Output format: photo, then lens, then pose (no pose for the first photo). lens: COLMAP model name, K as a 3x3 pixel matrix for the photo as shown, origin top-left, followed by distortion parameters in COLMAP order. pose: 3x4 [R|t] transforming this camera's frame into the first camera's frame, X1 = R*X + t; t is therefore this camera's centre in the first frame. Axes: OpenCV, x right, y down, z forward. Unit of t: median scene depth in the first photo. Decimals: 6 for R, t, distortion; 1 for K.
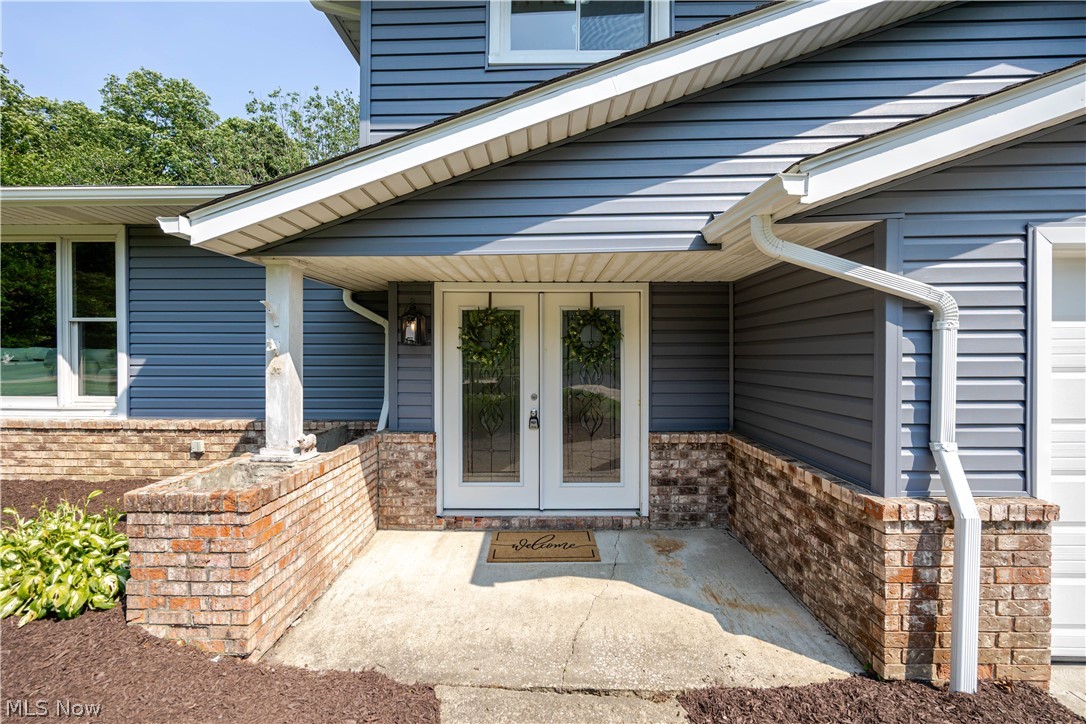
lens RADIAL K [[434.2, 0, 540.1], [0, 434.2, 355.5], [0, 0, 1]] dist [-0.003231, -0.000497]
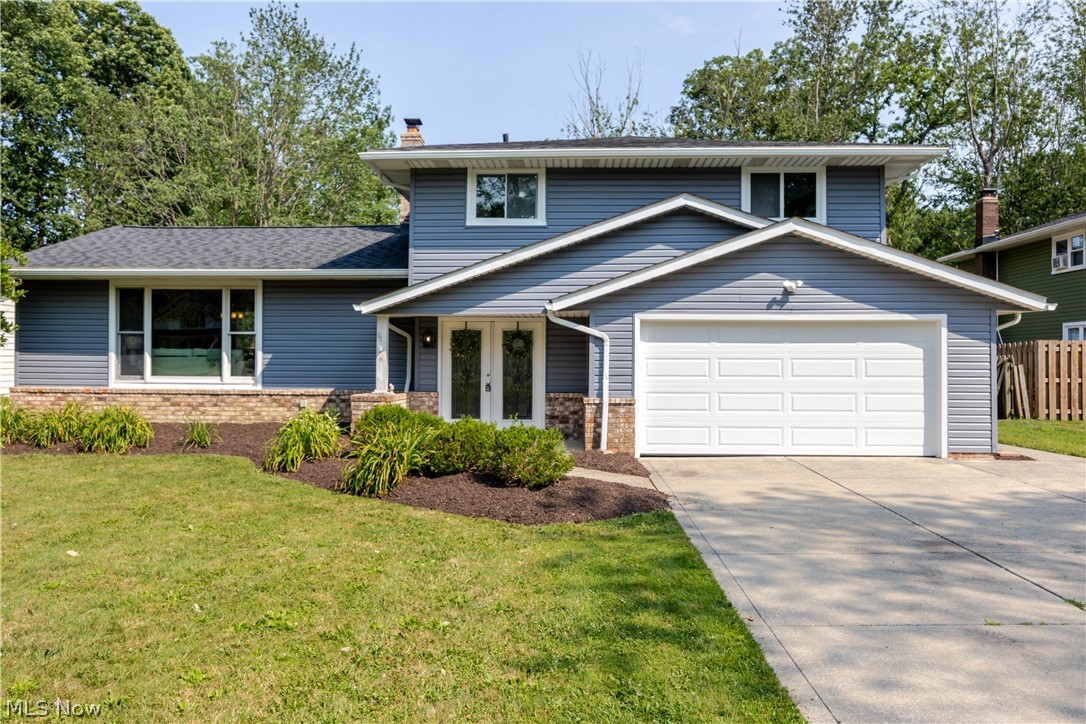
lens RADIAL K [[820.3, 0, 543.0], [0, 820.3, 362.0], [0, 0, 1]] dist [-0.145254, -0.000706]
pose [[0.999747, 0.006003, -0.021677, 0.314618], [-0.006008, 0.999982, -0.000156, 0.036102], [0.021676, 0.000286, 0.999765, -2.691802]]
